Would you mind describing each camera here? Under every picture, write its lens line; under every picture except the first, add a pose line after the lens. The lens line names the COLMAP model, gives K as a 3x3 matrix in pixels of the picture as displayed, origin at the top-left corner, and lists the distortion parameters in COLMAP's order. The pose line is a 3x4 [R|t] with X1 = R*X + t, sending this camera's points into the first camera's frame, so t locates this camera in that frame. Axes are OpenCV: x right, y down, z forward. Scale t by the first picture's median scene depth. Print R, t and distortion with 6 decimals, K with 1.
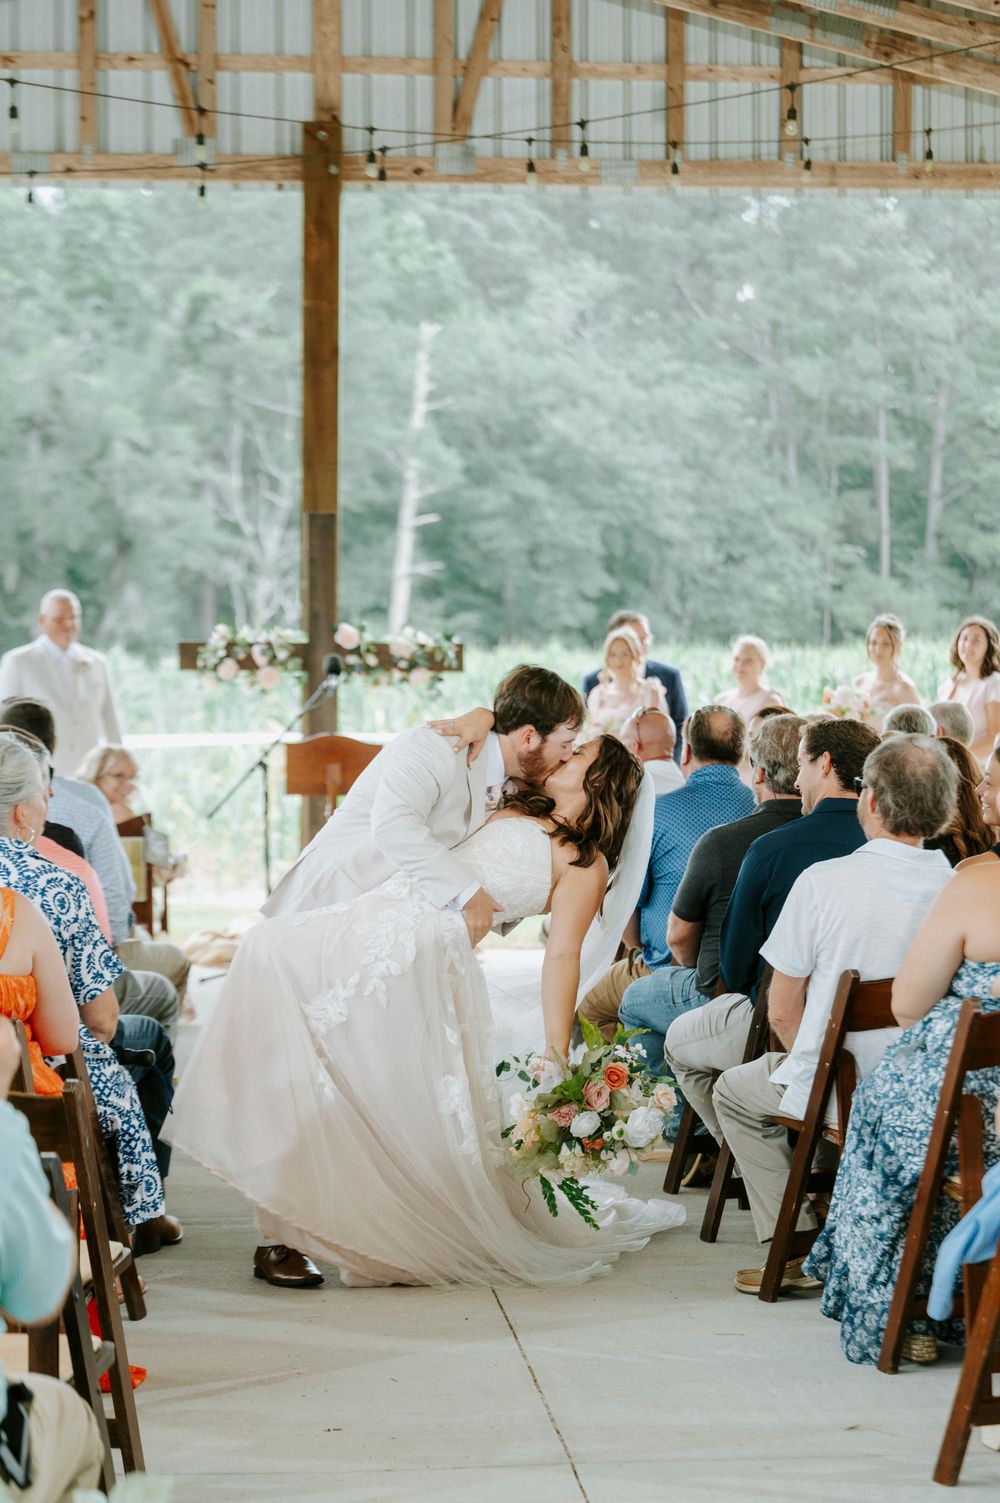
lens RADIAL K [[3071.1, 0, 498.9], [0, 3071.1, 753.1], [0, 0, 1]] dist [0.168959, 0.000000]
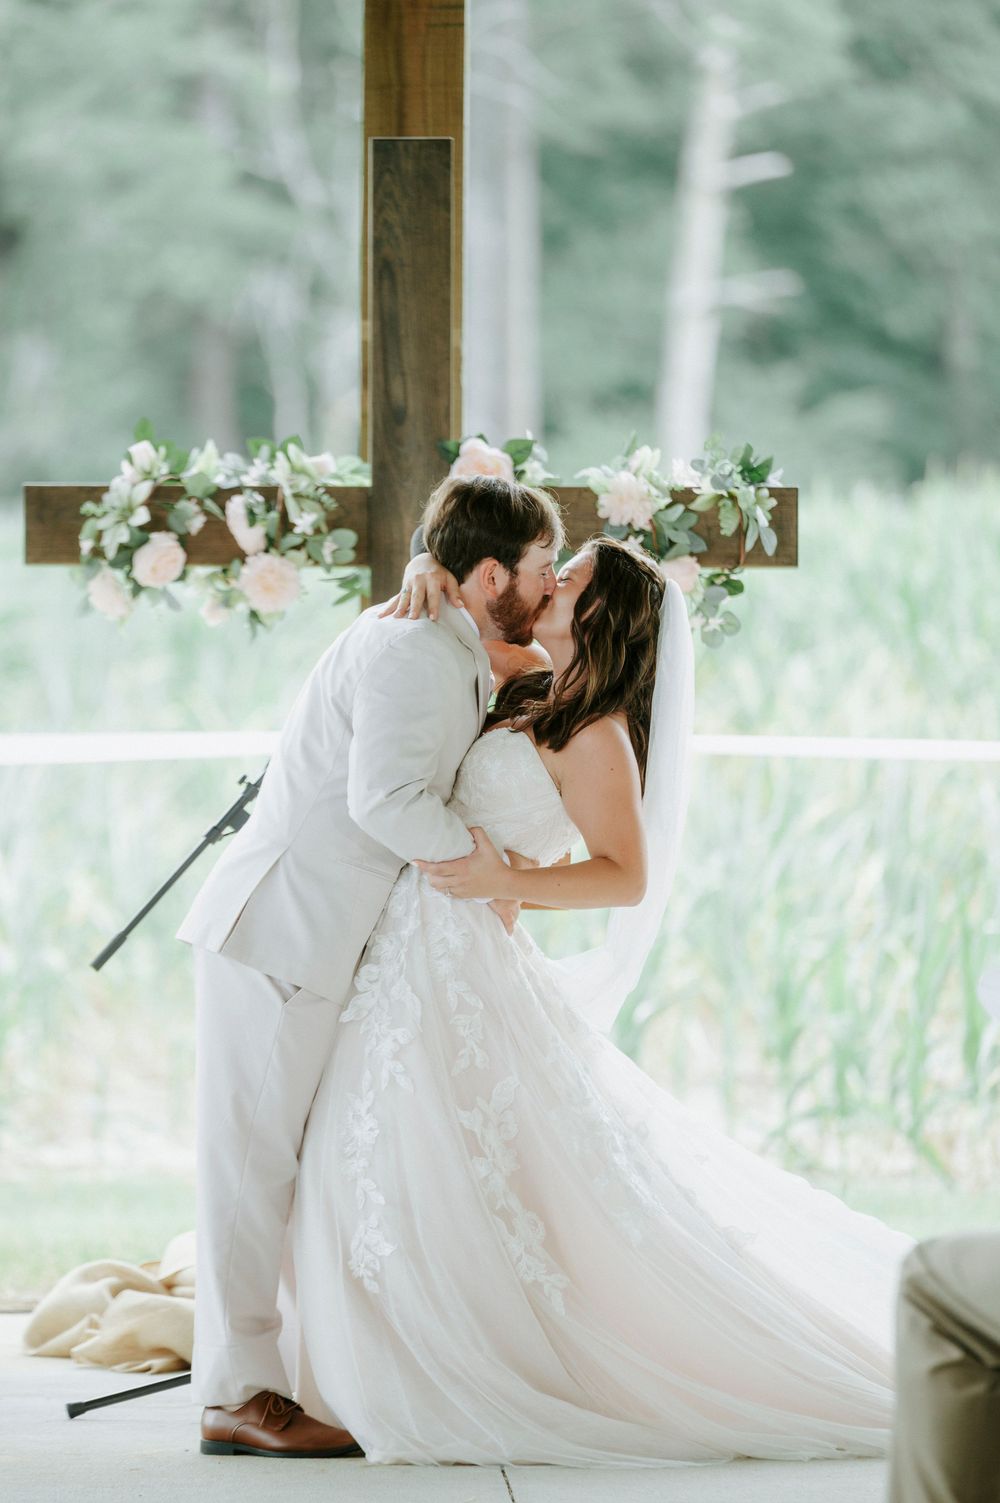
lens RADIAL K [[8410.1, 0, 500.0], [0, 8410.1, 752.7], [0, 0, 1]] dist [0.225731, 0.000000]
pose [[0.998958, -0.001729, -0.045611, -0.005456], [0.001525, 0.999989, -0.004508, 0.004046], [0.045618, 0.004434, 0.998949, -0.077333]]
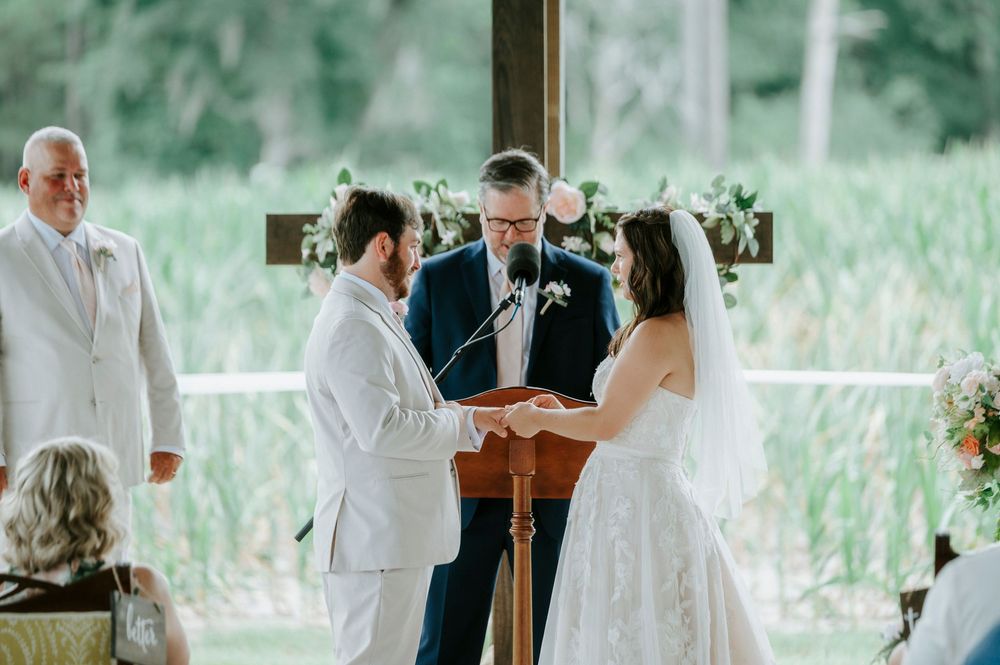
lens RADIAL K [[5595.6, 0, 499.2], [0, 5595.6, 331.2], [0, 0, 1]] dist [0.225731, 0.000000]
pose [[0.998422, -0.008122, -0.055557, -0.027583], [0.007176, 0.999826, -0.017216, 0.021122], [0.055687, 0.016790, 0.998307, -0.162333]]
